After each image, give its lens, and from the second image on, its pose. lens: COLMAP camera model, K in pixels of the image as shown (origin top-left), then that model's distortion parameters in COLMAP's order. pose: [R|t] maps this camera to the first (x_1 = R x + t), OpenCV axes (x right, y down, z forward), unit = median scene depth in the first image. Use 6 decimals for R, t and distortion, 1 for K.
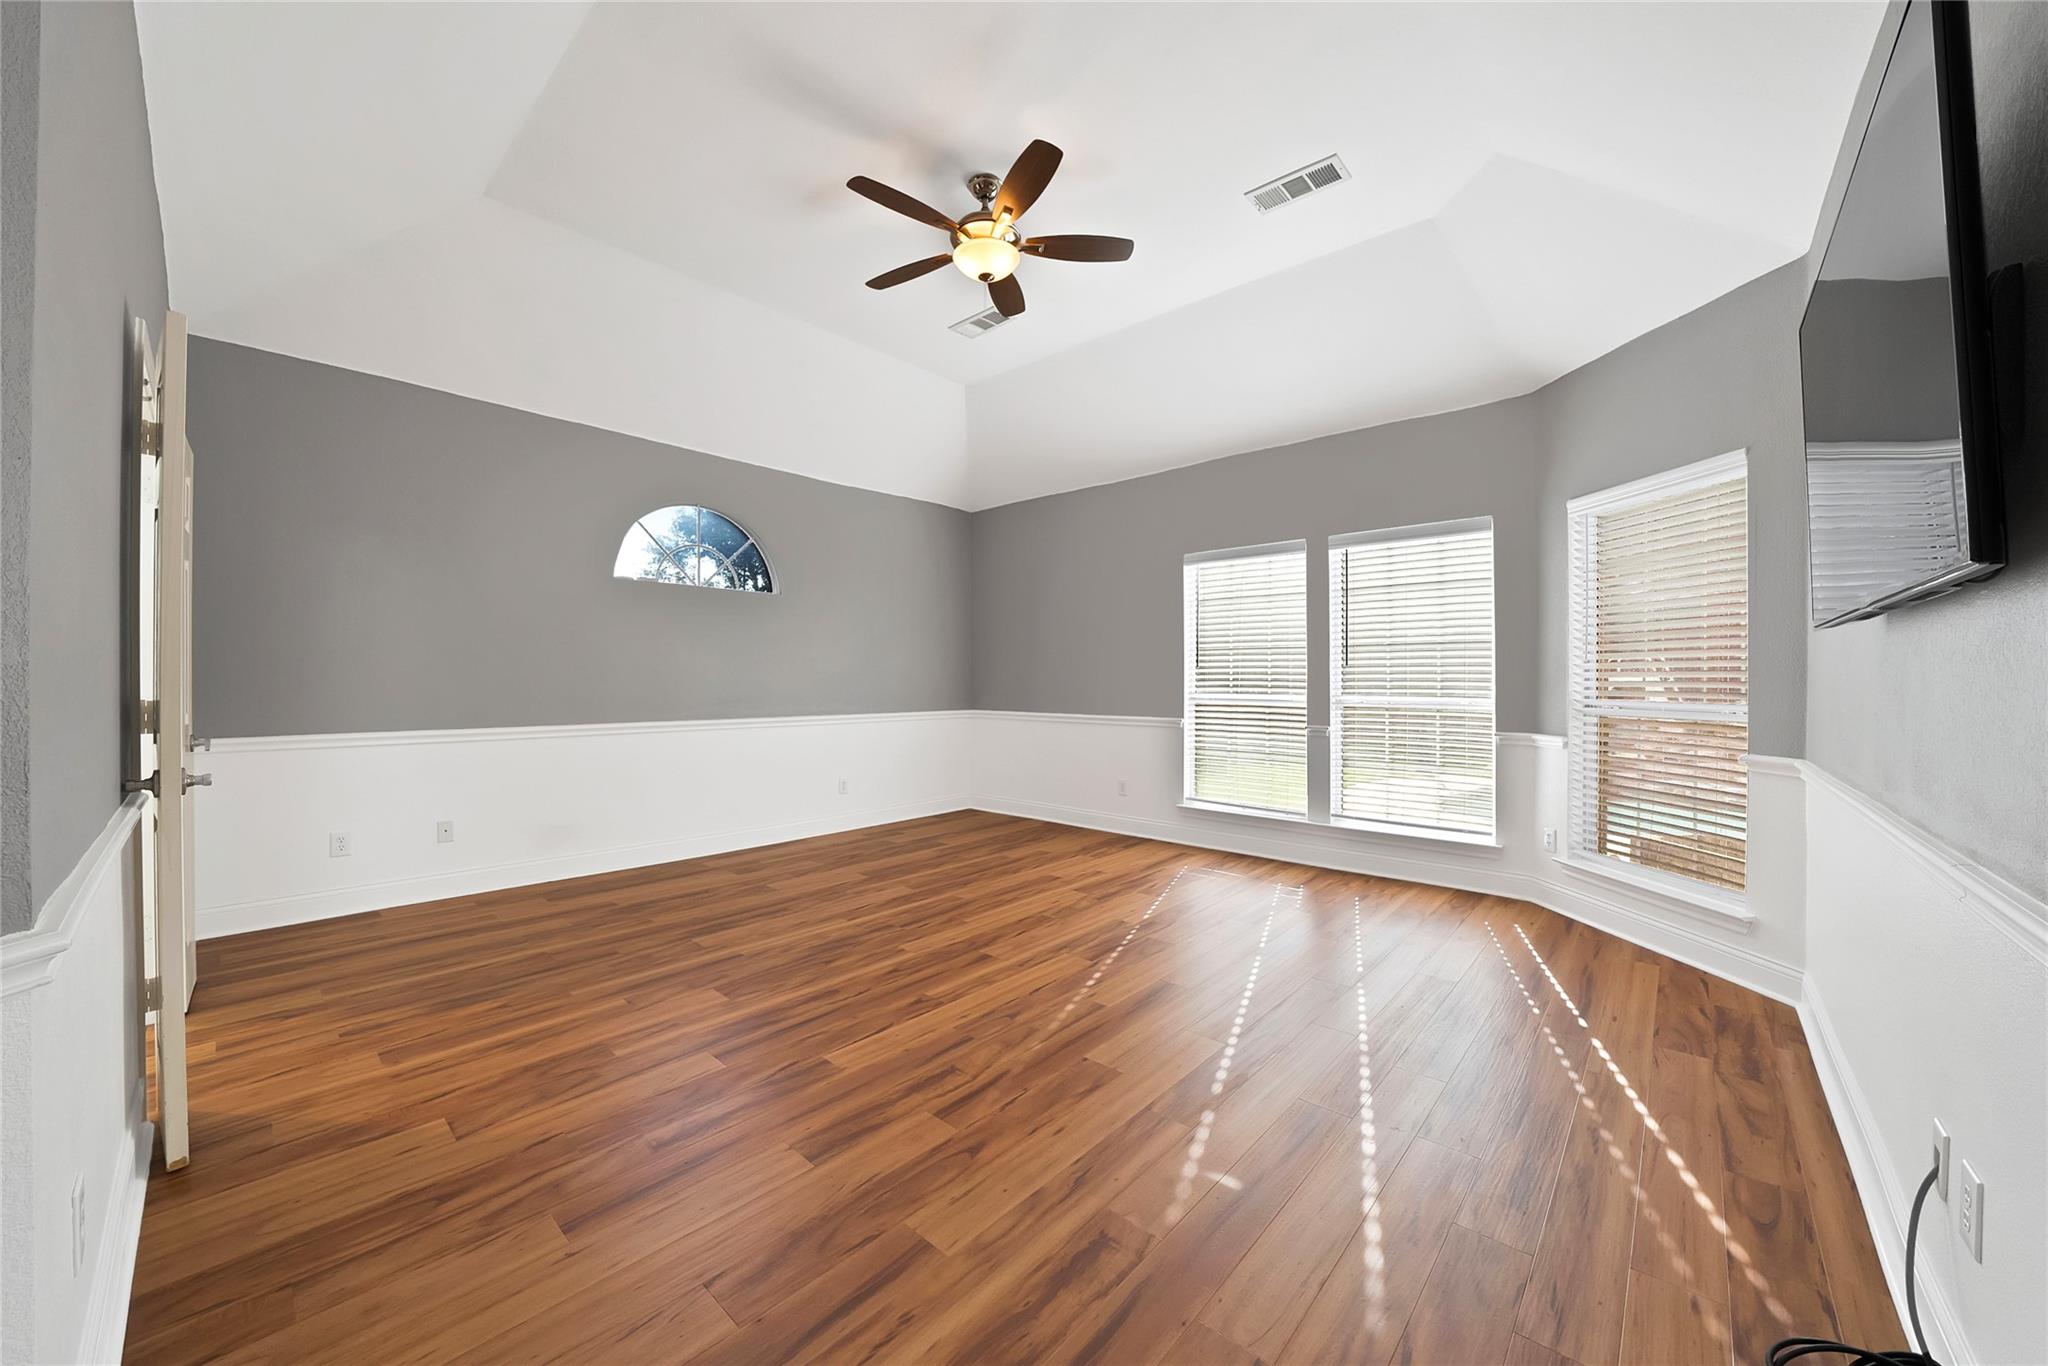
lens RADIAL K [[740.9, 0, 1019.5], [0, 740.9, 682.5], [0, 0, 1]] dist [-0.021861, 0.000202]
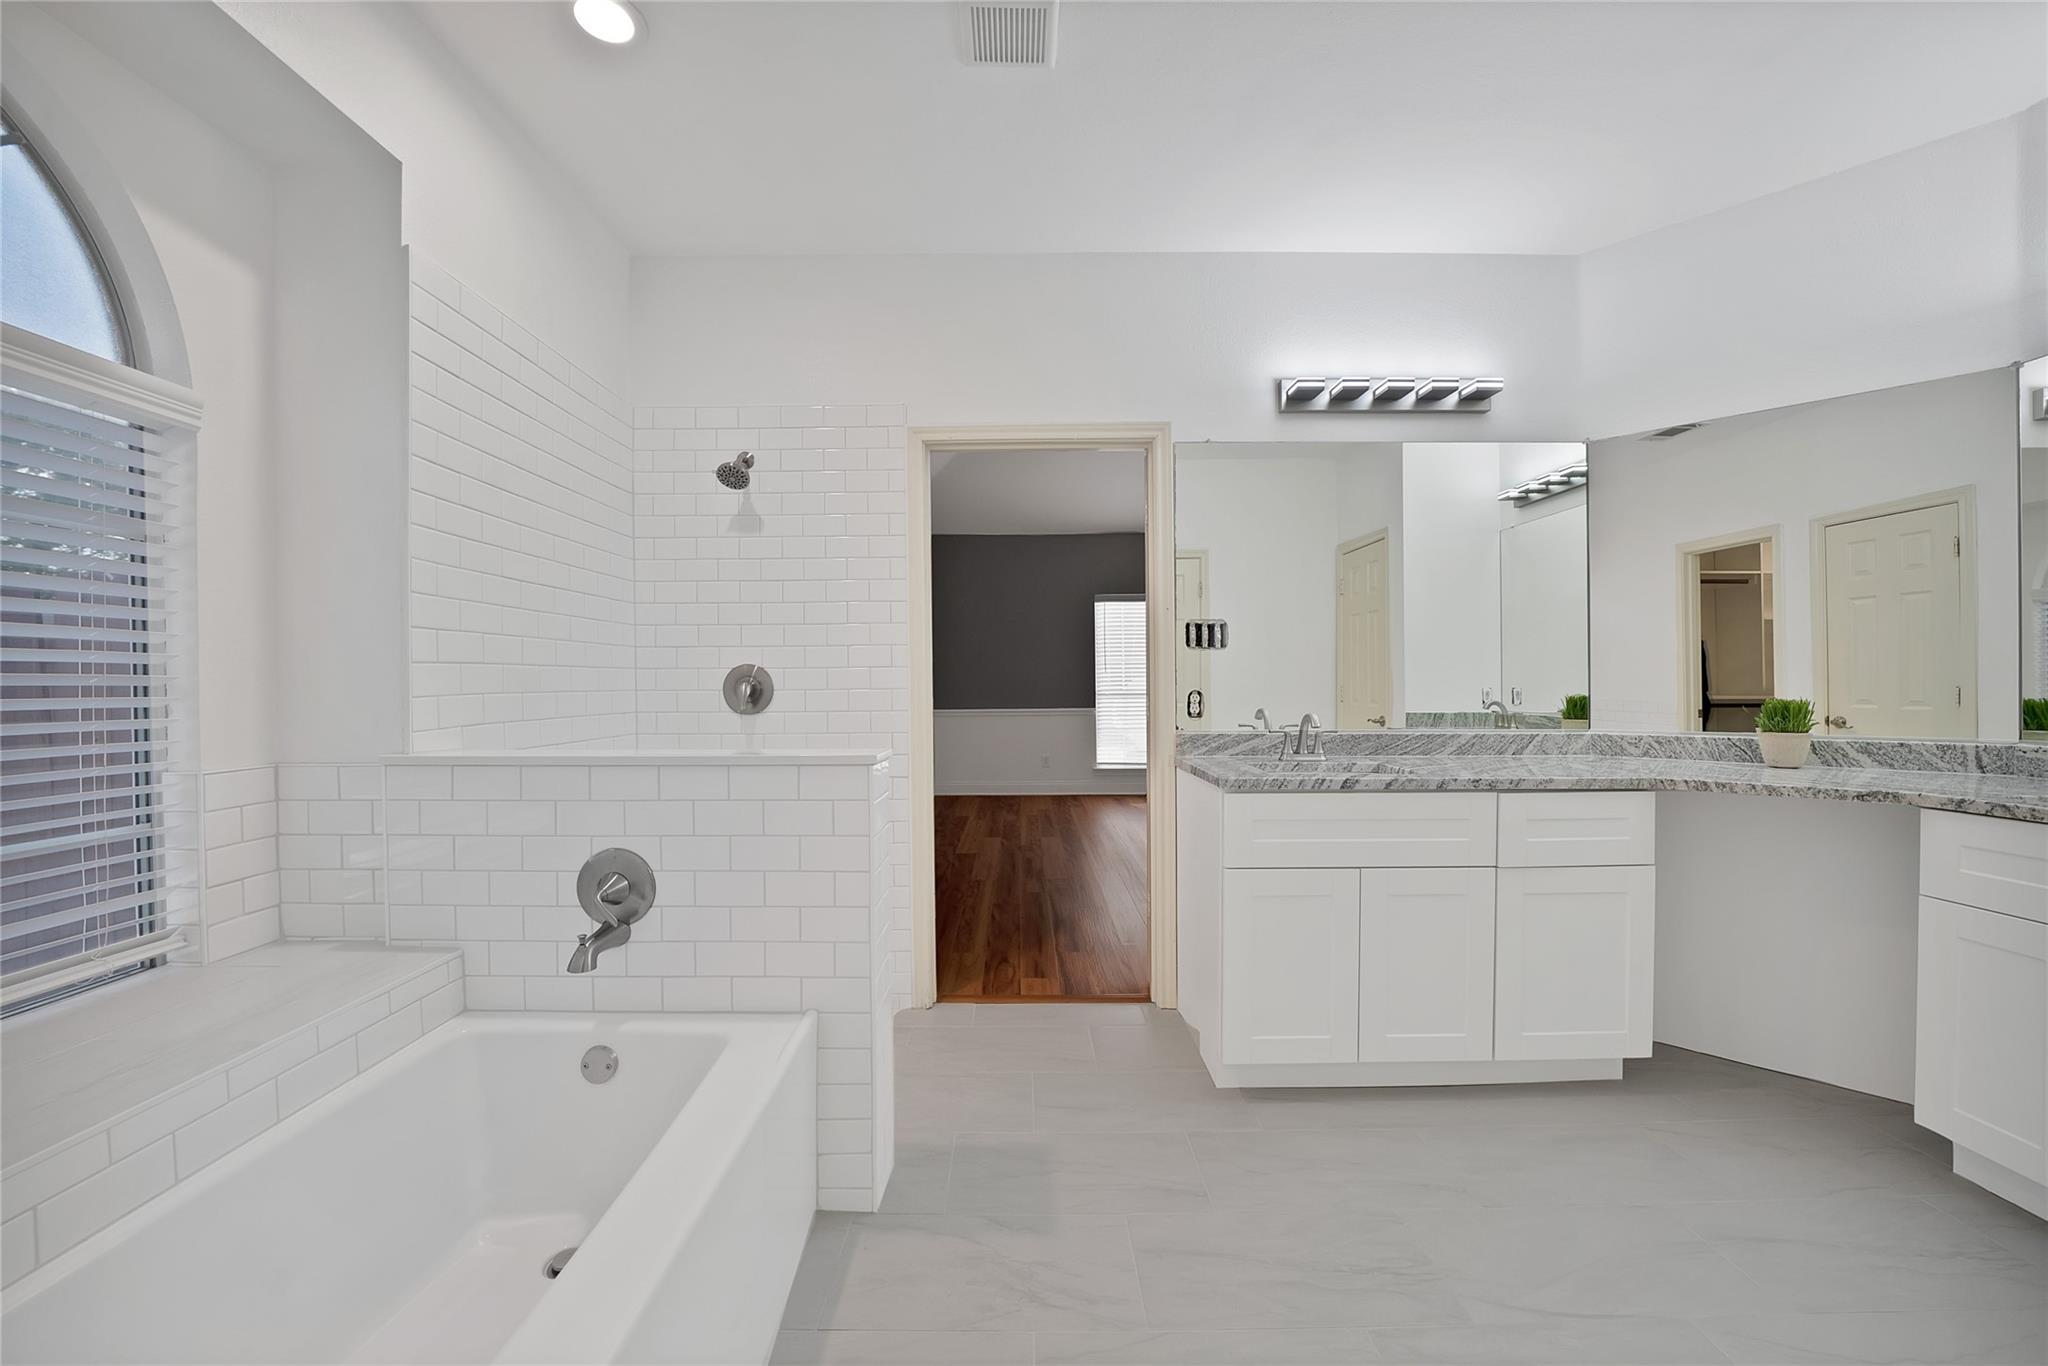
lens RADIAL K [[740.9, 0, 1019.9], [0, 740.9, 691.7], [0, 0, 1]] dist [-0.021861, 0.000202]
pose [[0.741047, -0.007792, 0.671408, -0.848610], [0.002619, 0.999959, 0.008714, 0.003221], [-0.671448, -0.004699, 0.741037, 0.034587]]
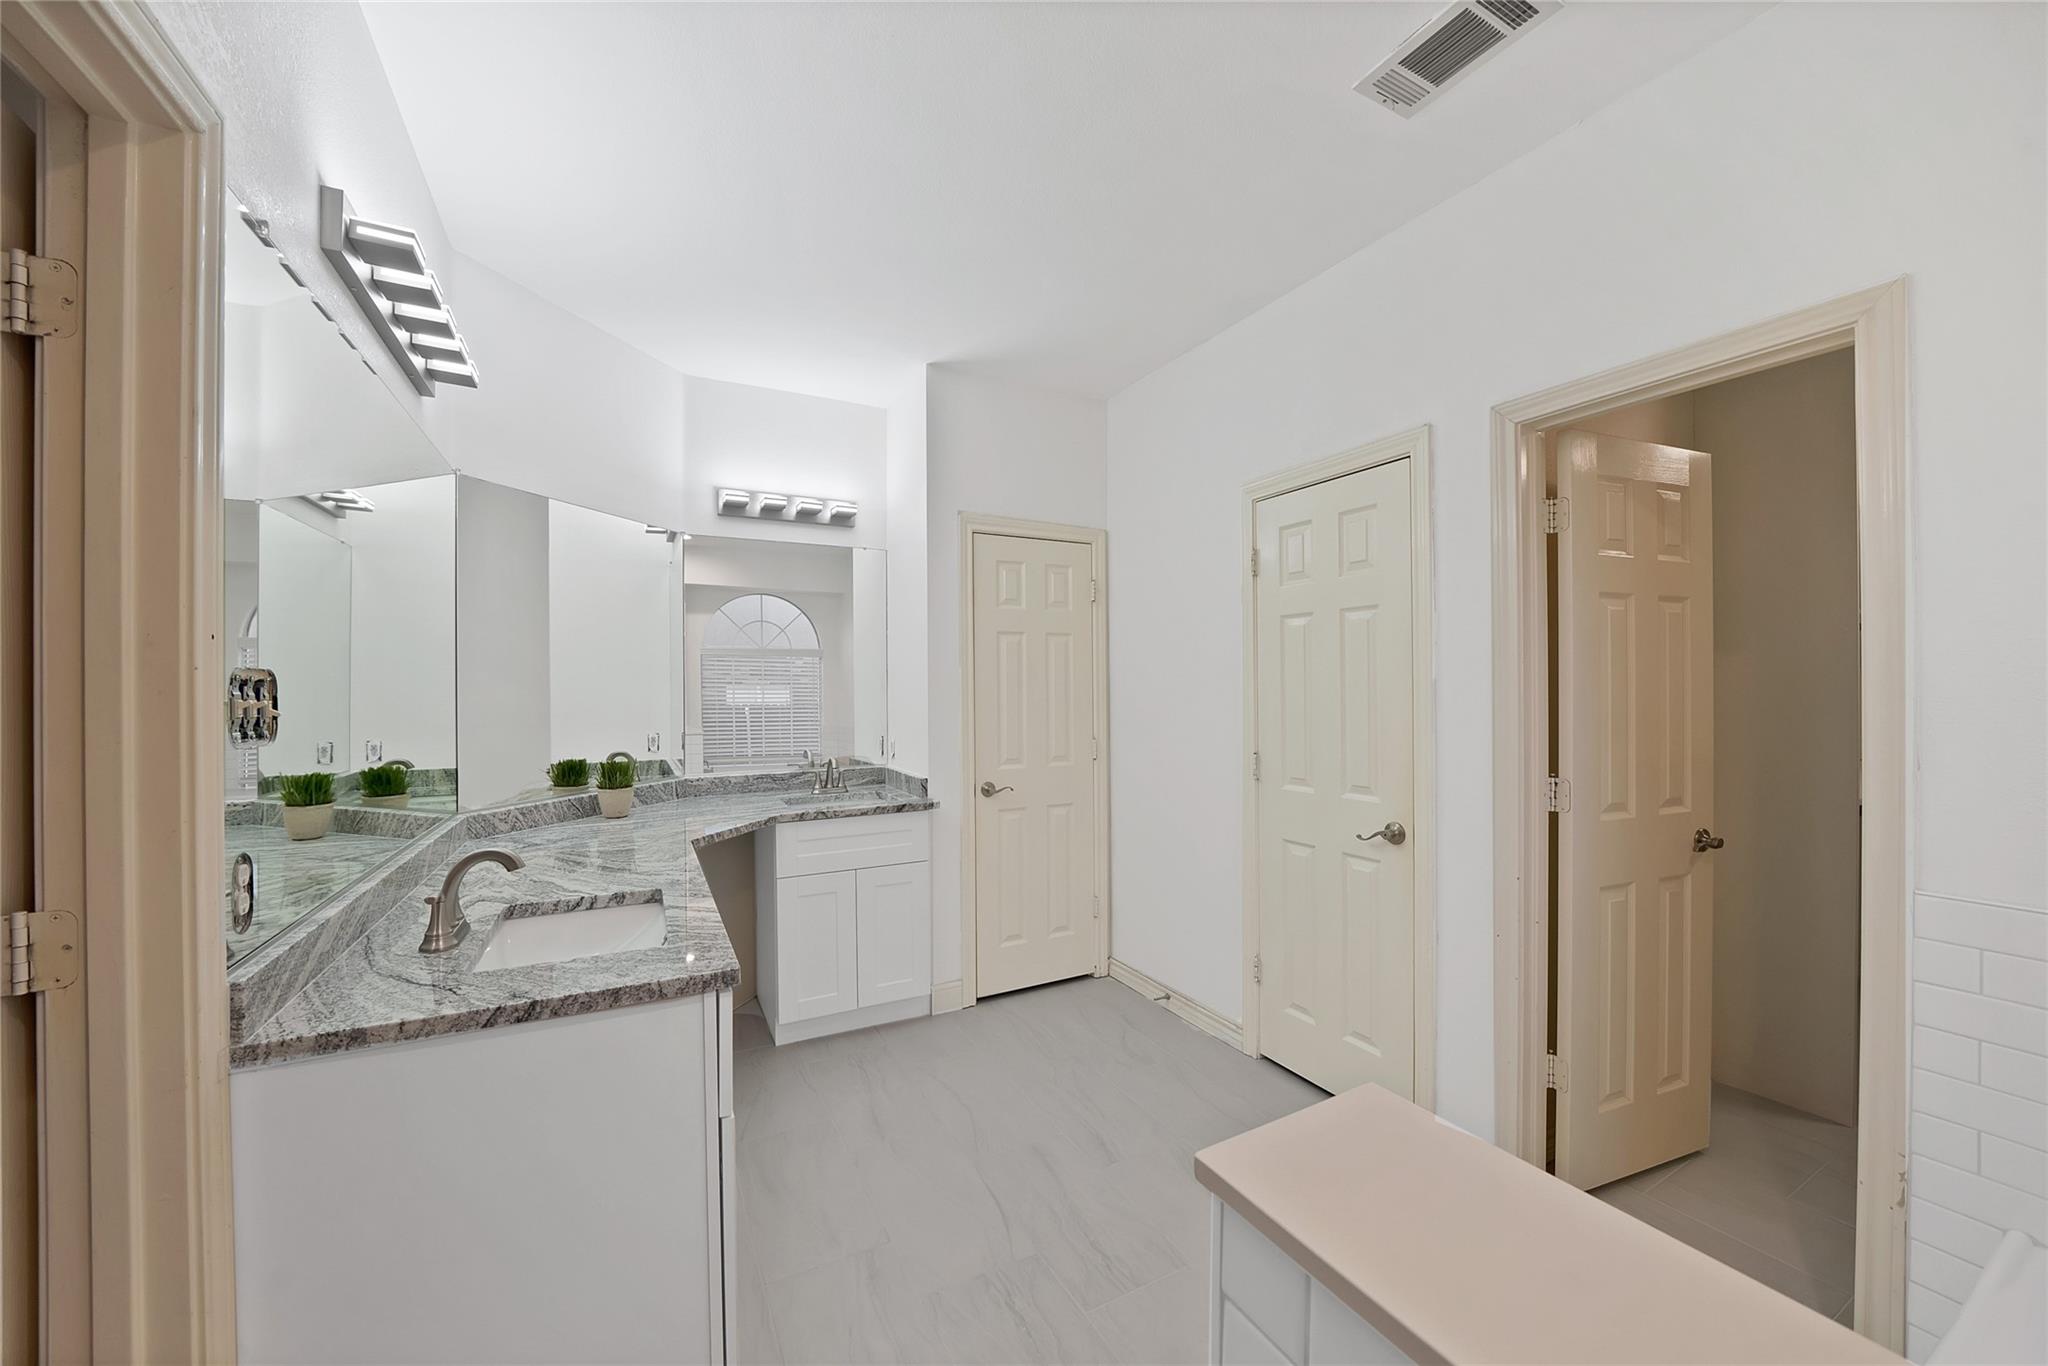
lens RADIAL K [[740.9, 0, 1030.7], [0, 740.9, 684.5], [0, 0, 1]] dist [-0.021861, 0.000202]
pose [[-0.942284, 0.009841, 0.334670, -0.684238], [0.007636, 0.999940, -0.007903, -0.032098], [-0.334727, -0.004891, -0.942302, 0.417168]]
